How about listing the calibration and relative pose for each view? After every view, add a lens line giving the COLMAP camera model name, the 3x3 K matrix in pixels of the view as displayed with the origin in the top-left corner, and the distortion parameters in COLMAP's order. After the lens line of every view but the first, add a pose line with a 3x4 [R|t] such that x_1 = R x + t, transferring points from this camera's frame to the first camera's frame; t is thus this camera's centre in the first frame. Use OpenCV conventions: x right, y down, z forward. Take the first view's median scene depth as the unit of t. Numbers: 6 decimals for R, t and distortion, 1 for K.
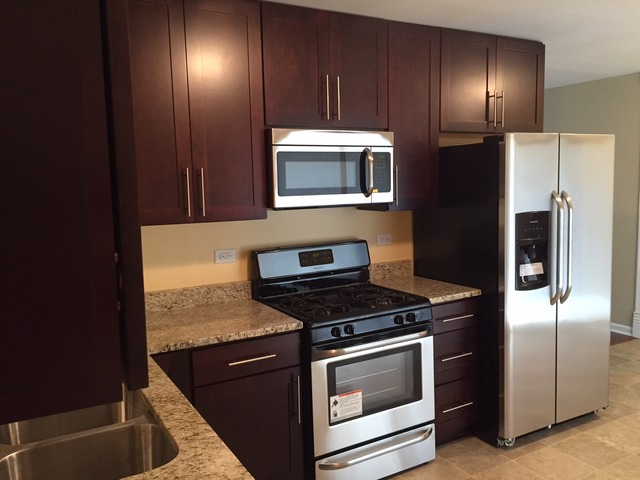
lens RADIAL K [[544.0, 0, 319.1], [0, 544.0, 236.7], [0, 0, 1]] dist [0.010728, 0.001817]
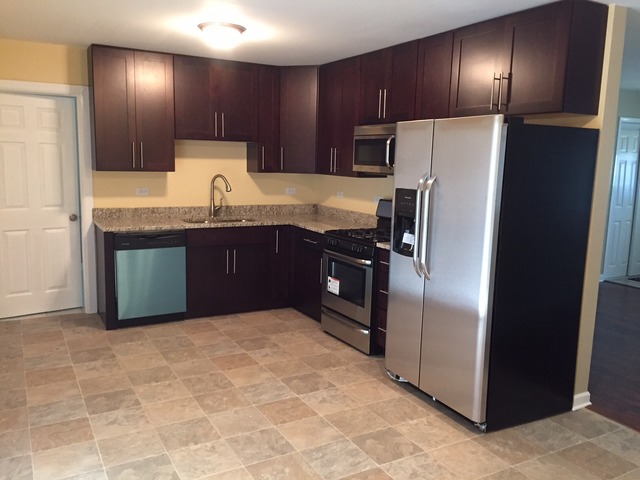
lens RADIAL K [[544.0, 0, 319.2], [0, 544.0, 239.0], [0, 0, 1]] dist [0.010728, 0.001817]
pose [[-0.003512, 0.179184, -0.983809, 1.509602], [-0.116374, 0.977057, 0.178369, -0.124904], [0.993199, 0.115117, 0.017421, 0.780078]]
